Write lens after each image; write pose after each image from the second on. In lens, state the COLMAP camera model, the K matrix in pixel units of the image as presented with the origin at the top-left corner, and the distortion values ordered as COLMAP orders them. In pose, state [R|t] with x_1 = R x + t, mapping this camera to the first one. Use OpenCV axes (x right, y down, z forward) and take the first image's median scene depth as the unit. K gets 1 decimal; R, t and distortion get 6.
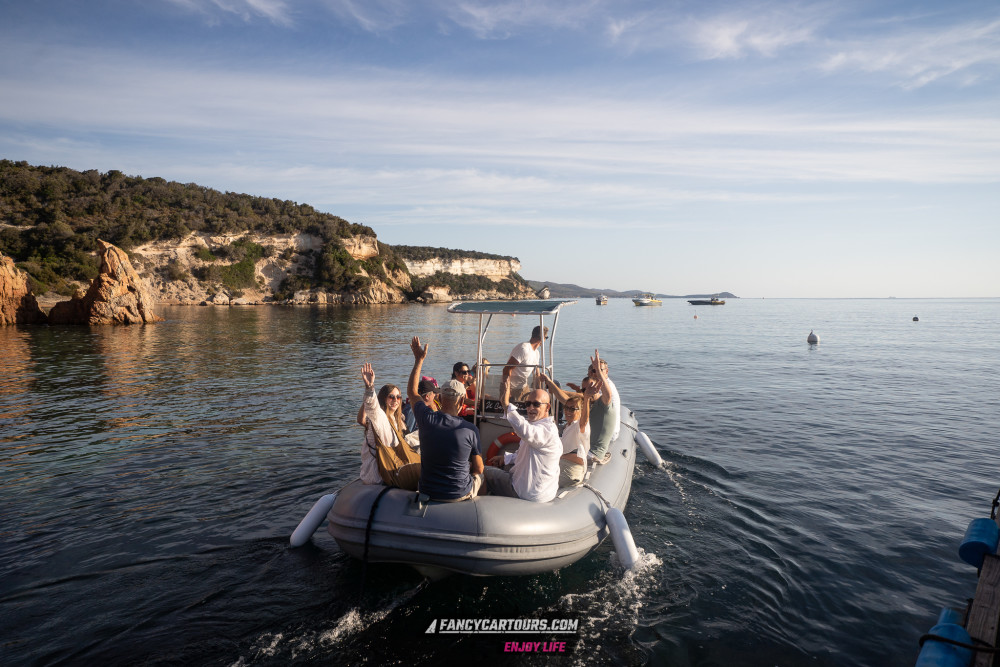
lens RADIAL K [[613.7, 0, 497.9], [0, 613.7, 337.5], [0, 0, 1]] dist [0.002464, 0.000979]
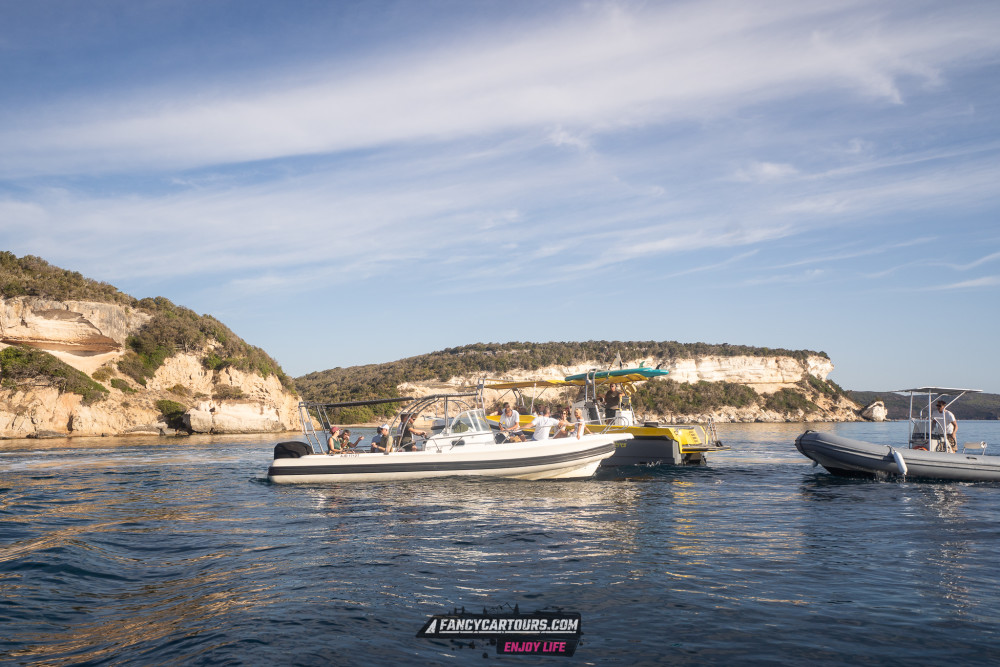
lens RADIAL K [[775.9, 0, 500.0], [0, 775.9, 333.5], [0, 0, 1]] dist [0.067642, 0.003103]
pose [[0.866274, -0.067267, -0.495019, 0.059478], [-0.021885, 0.984832, -0.172124, -0.004539], [0.499089, 0.159940, 0.851663, 0.085931]]
